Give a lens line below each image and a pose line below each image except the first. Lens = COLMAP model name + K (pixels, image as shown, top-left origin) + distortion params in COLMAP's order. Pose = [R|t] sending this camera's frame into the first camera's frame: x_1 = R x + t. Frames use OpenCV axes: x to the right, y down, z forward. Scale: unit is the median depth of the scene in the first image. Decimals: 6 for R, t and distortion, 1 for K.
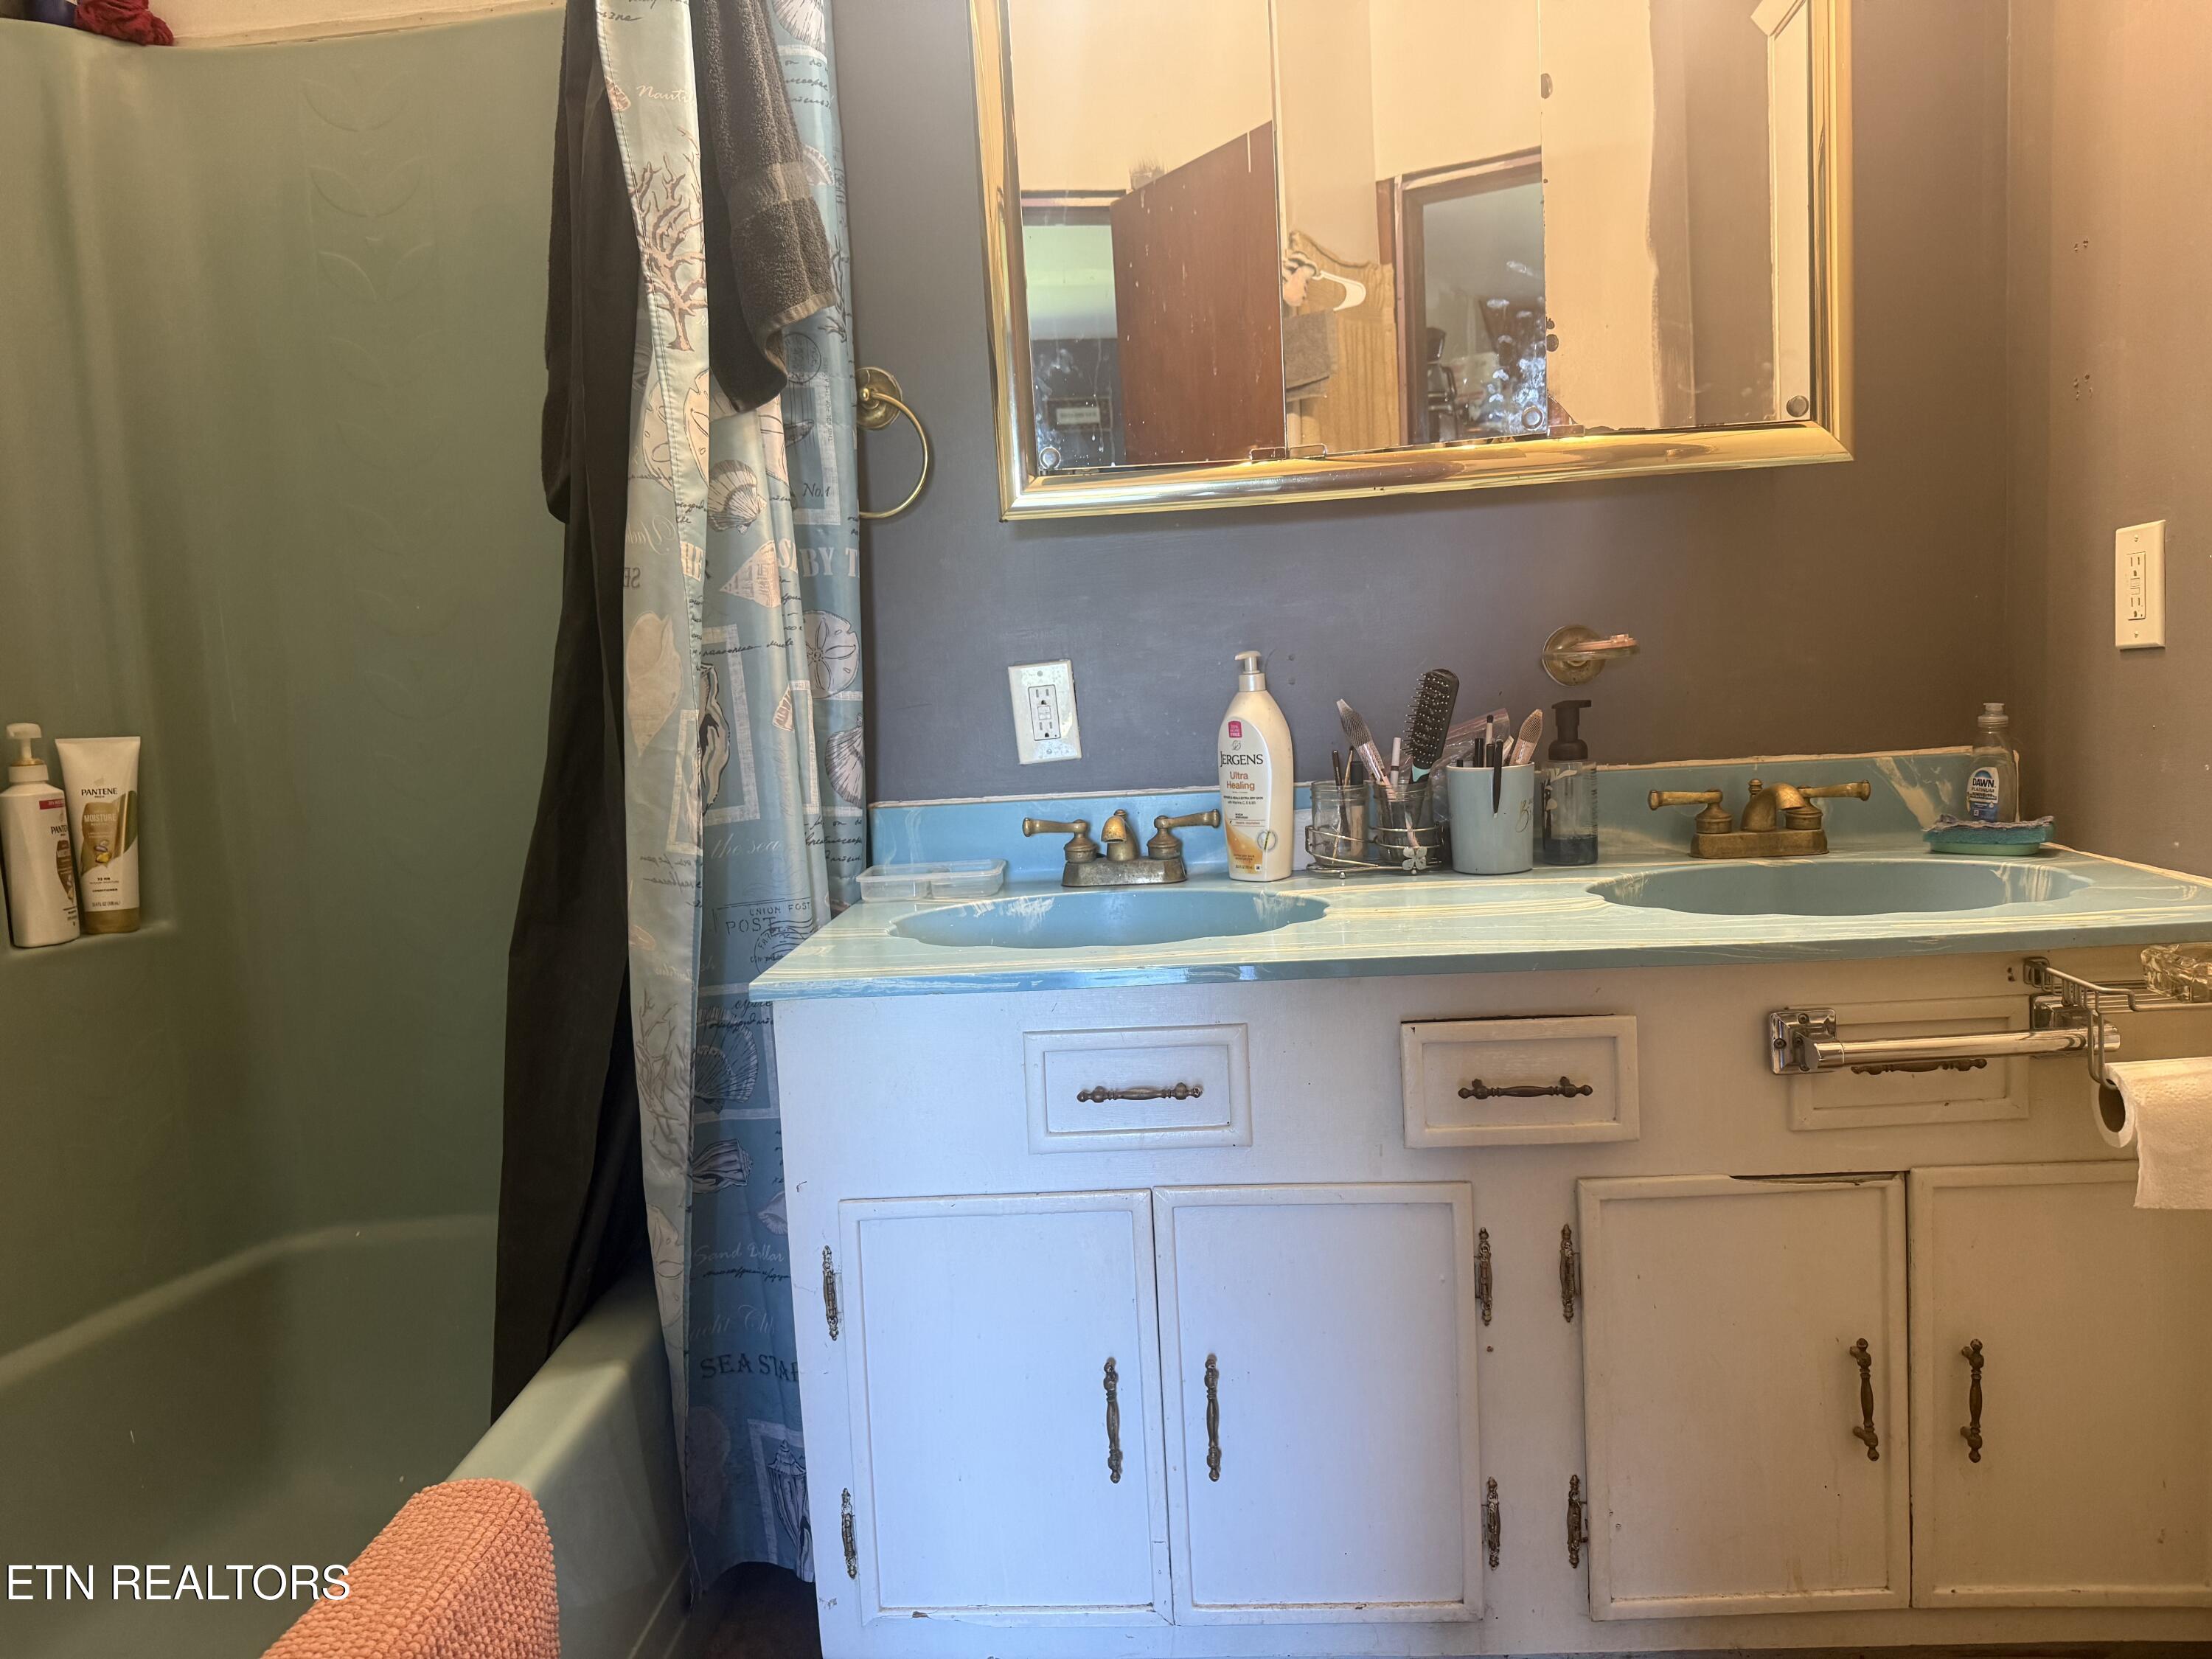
lens RADIAL K [[1561.7, 0, 1093.7], [0, 1561.7, 832.1], [0, 0, 1]] dist [0.037108, -0.044228]
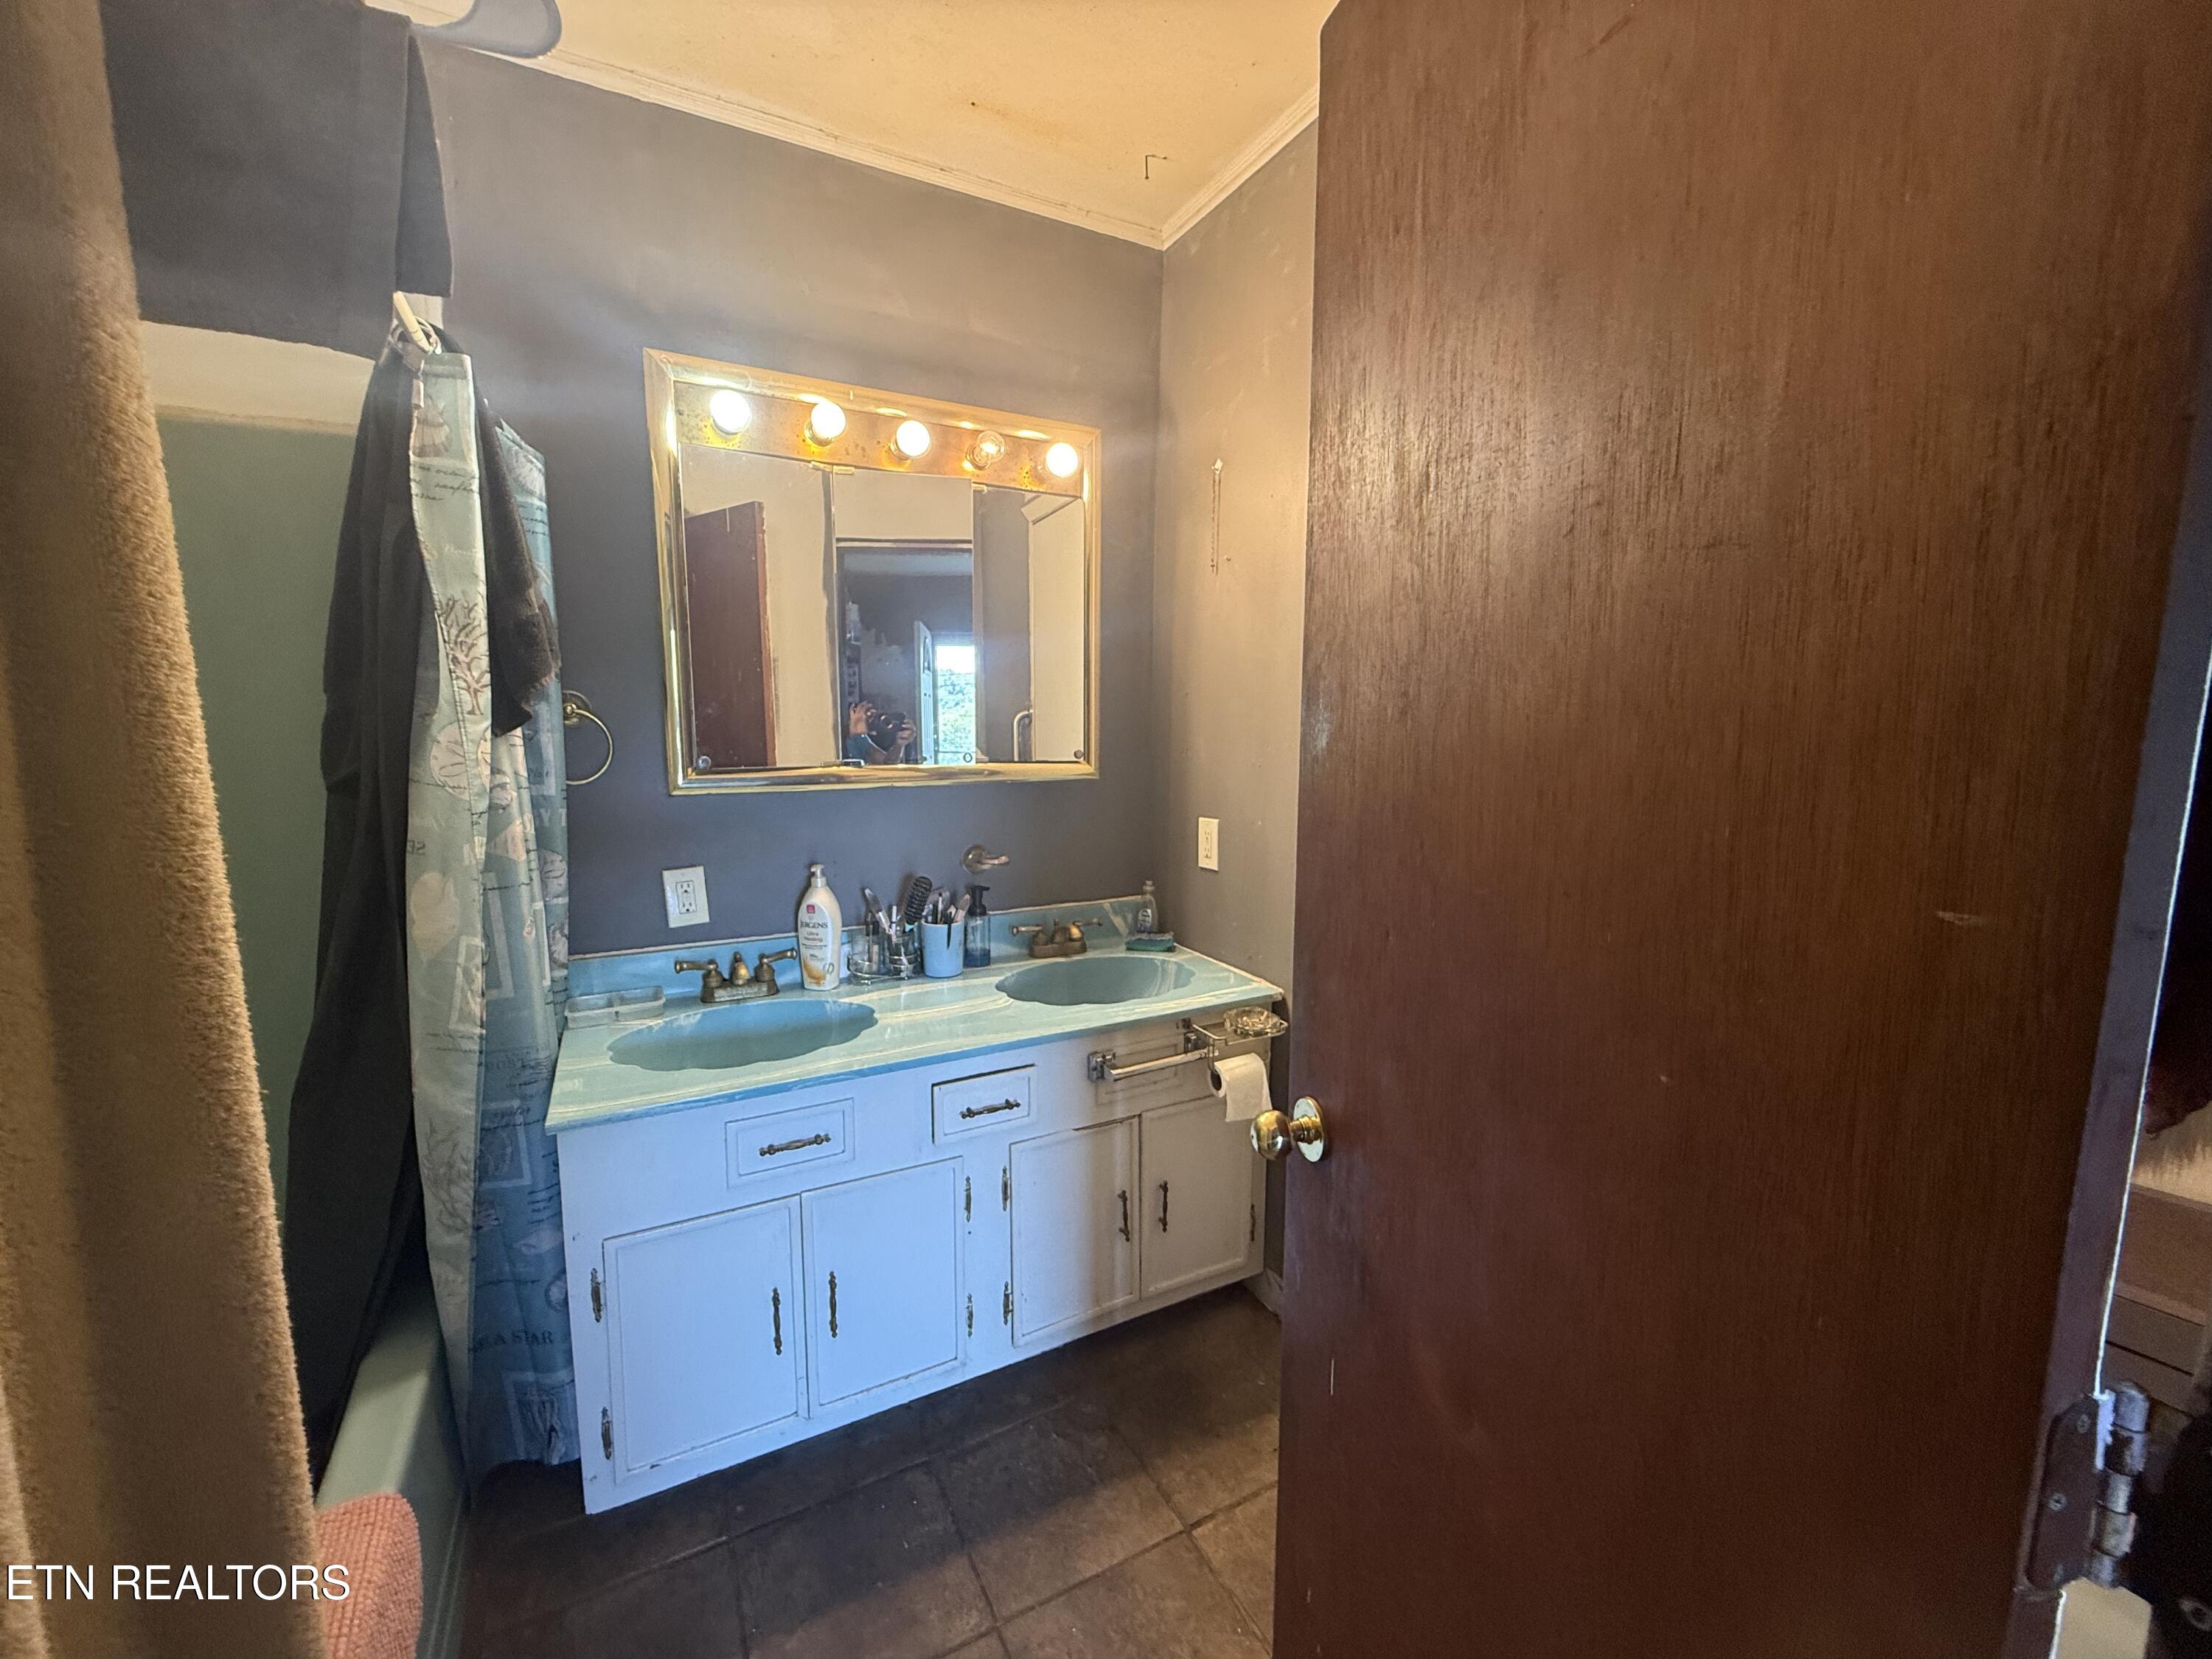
lens RADIAL K [[882.0, 0, 1089.0], [0, 882.0, 834.5], [0, 0, 1]] dist [0.000747, -0.000147]
pose [[0.853331, -0.012646, 0.521216, -0.177025], [0.007911, 0.999905, 0.011307, -0.171443], [-0.521309, -0.005526, 0.853350, -0.050415]]
